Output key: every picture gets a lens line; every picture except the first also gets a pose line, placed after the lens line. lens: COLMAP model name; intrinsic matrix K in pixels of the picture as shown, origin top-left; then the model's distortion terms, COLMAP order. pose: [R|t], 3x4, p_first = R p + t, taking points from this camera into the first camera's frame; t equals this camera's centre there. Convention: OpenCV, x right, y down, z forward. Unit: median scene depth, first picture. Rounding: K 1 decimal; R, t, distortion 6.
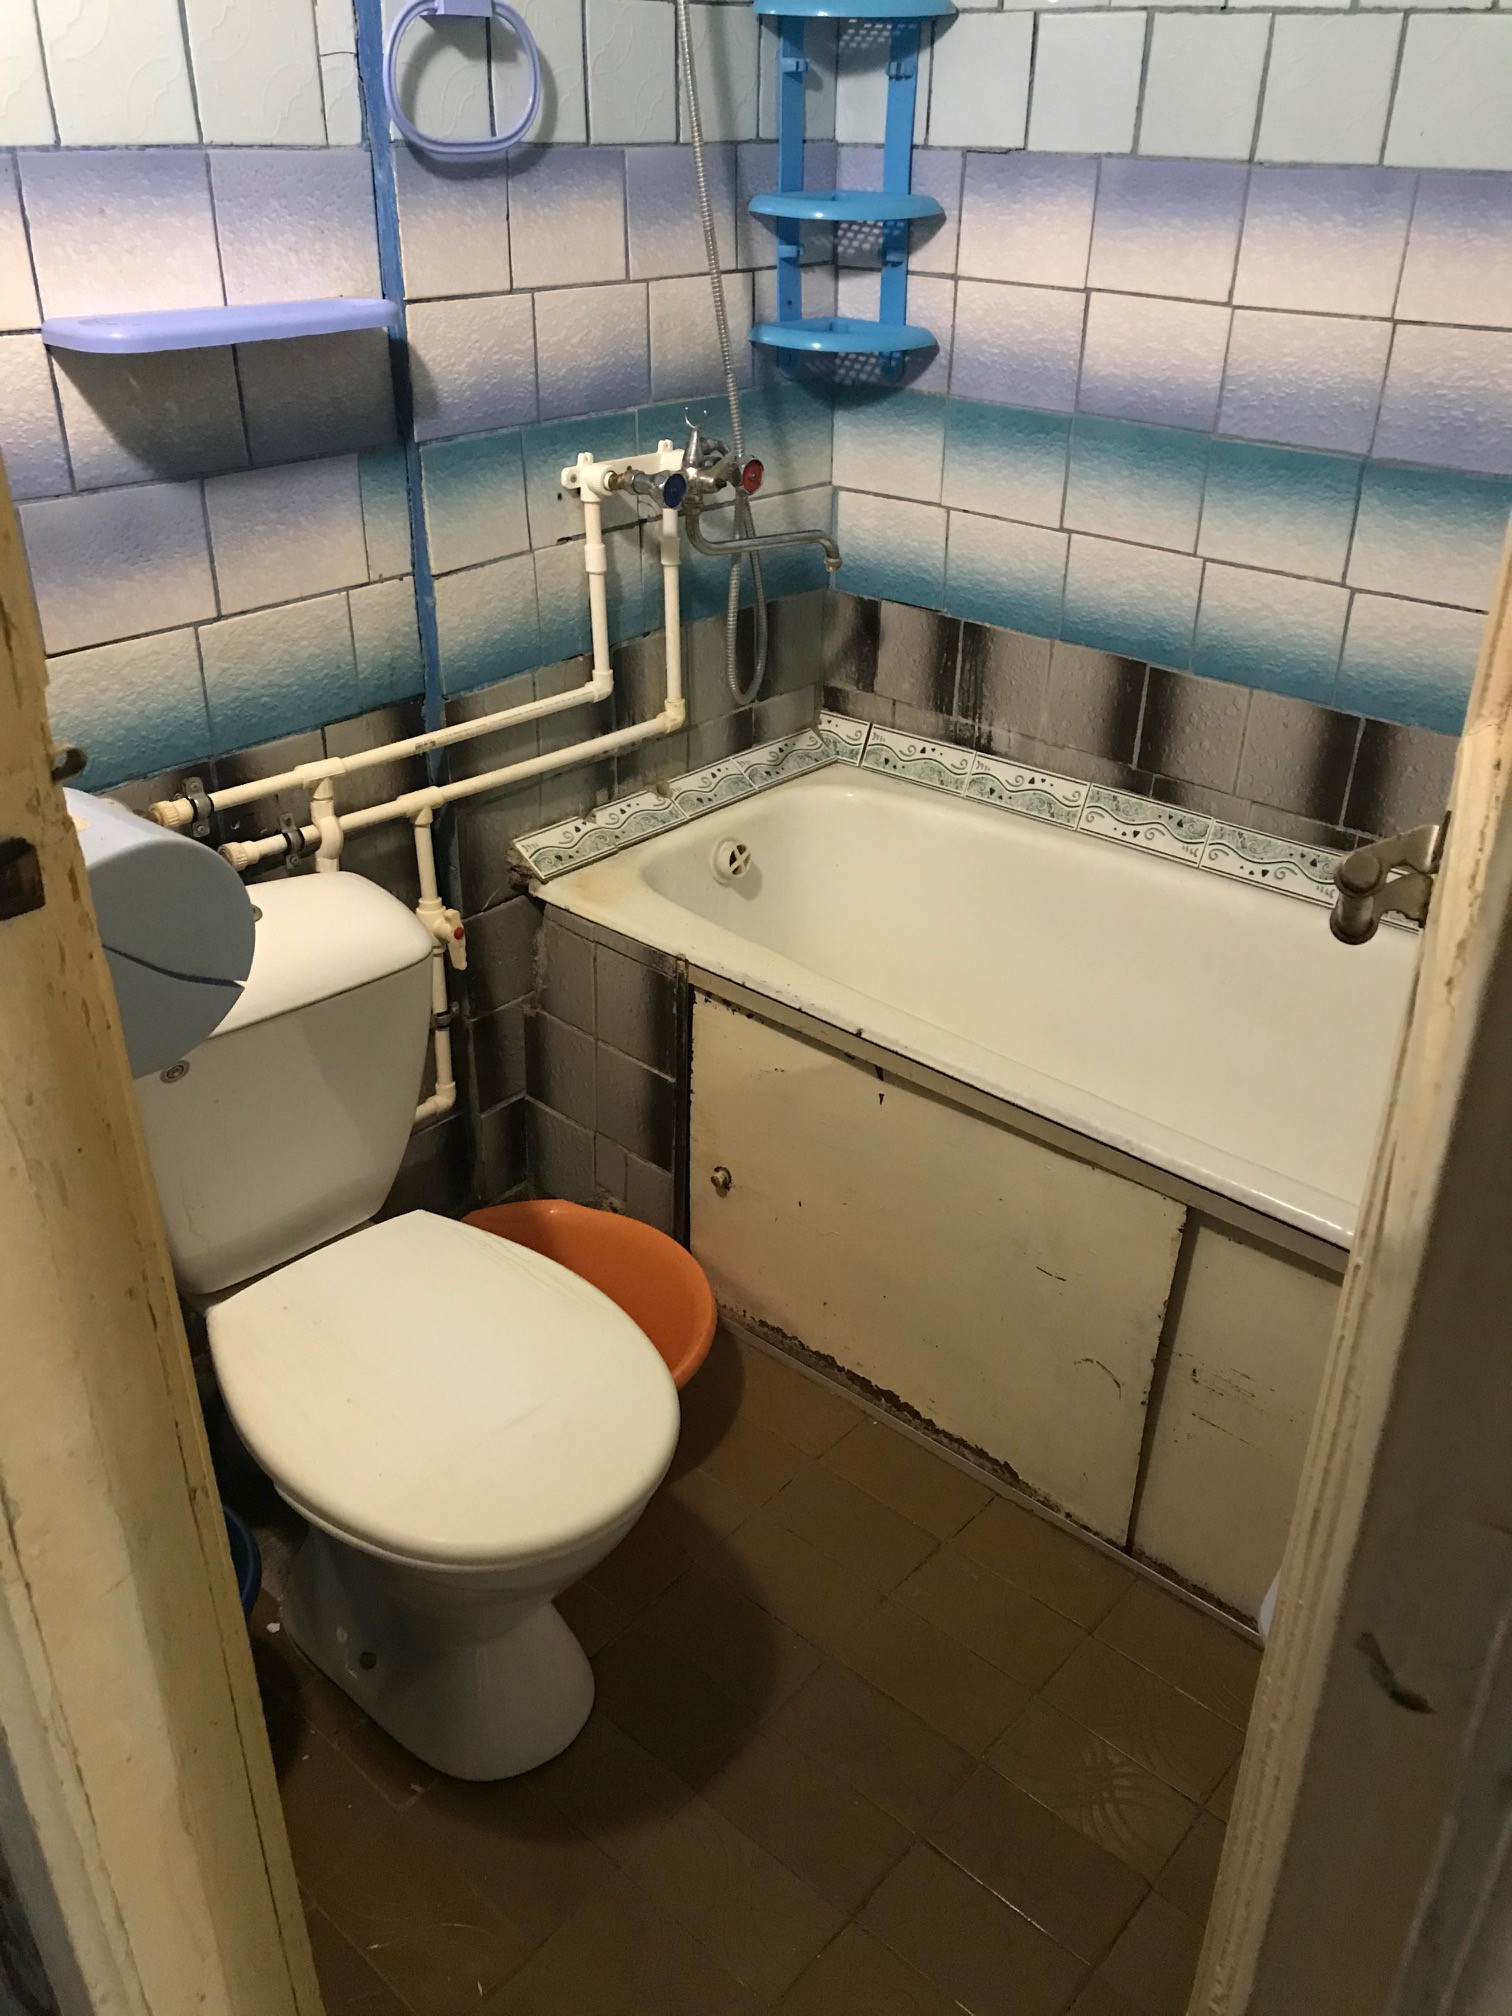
lens RADIAL K [[1630.6, 0, 757.7], [0, 1630.6, 1010.5], [0, 0, 1]] dist [0.040494, -0.047698]
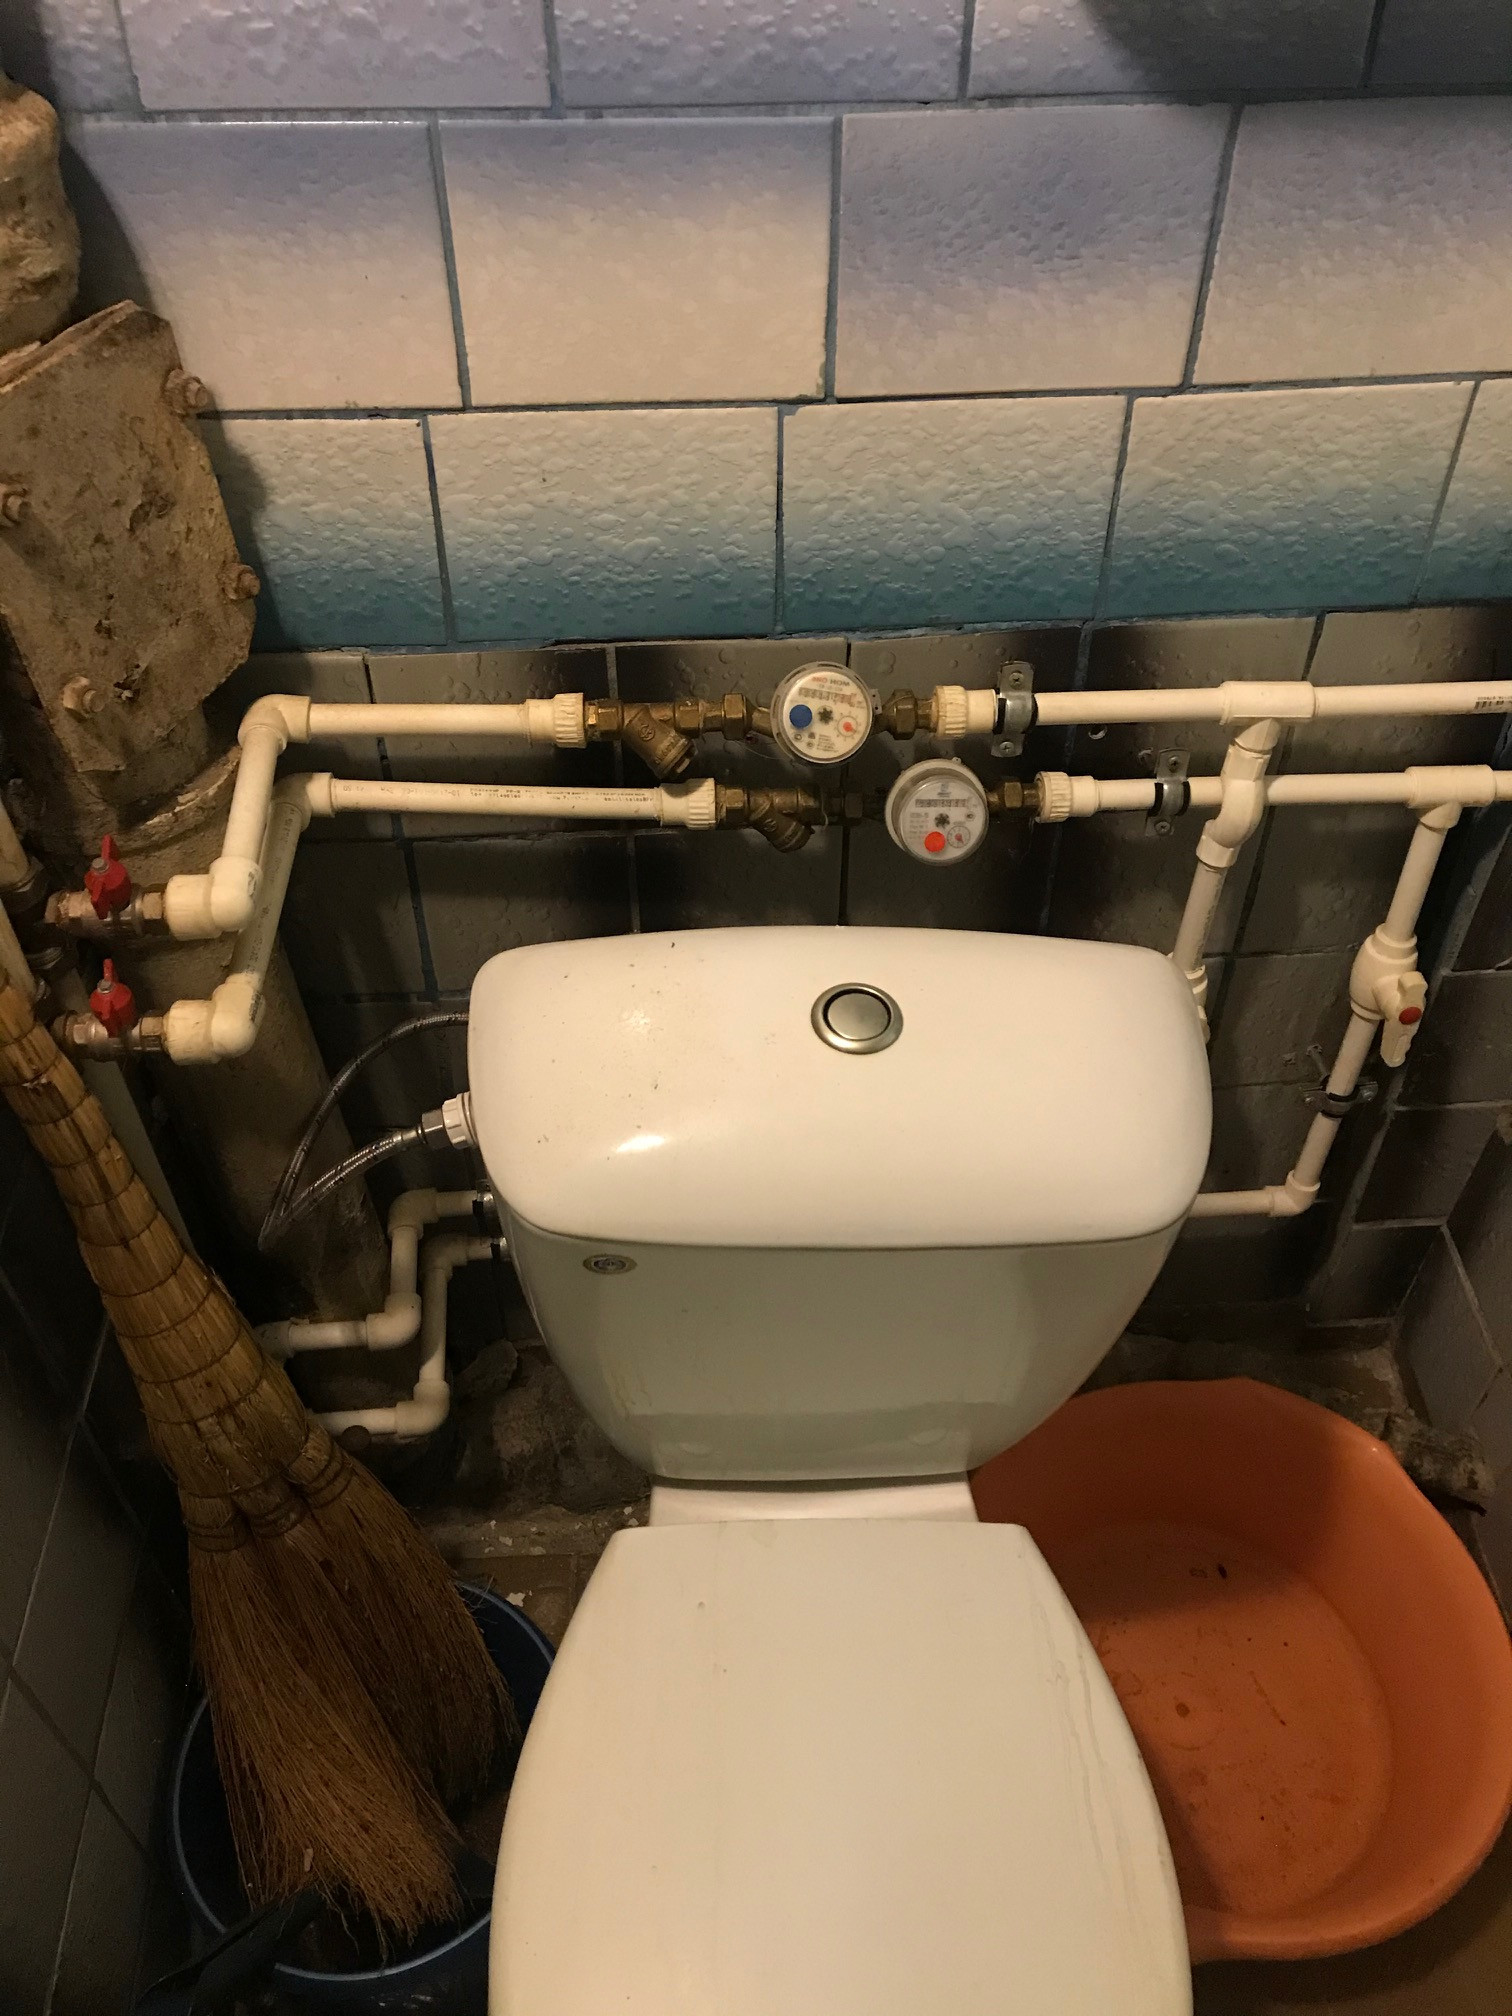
lens RADIAL K [[1630.6, 0, 758.7], [0, 1630.6, 1014.2], [0, 0, 1]] dist [0.040494, -0.047698]
pose [[0.695260, 0.495998, -0.520192, -0.047115], [-0.330447, 0.863293, 0.381484, -0.195703], [0.638294, -0.093335, 0.764114, 0.439460]]
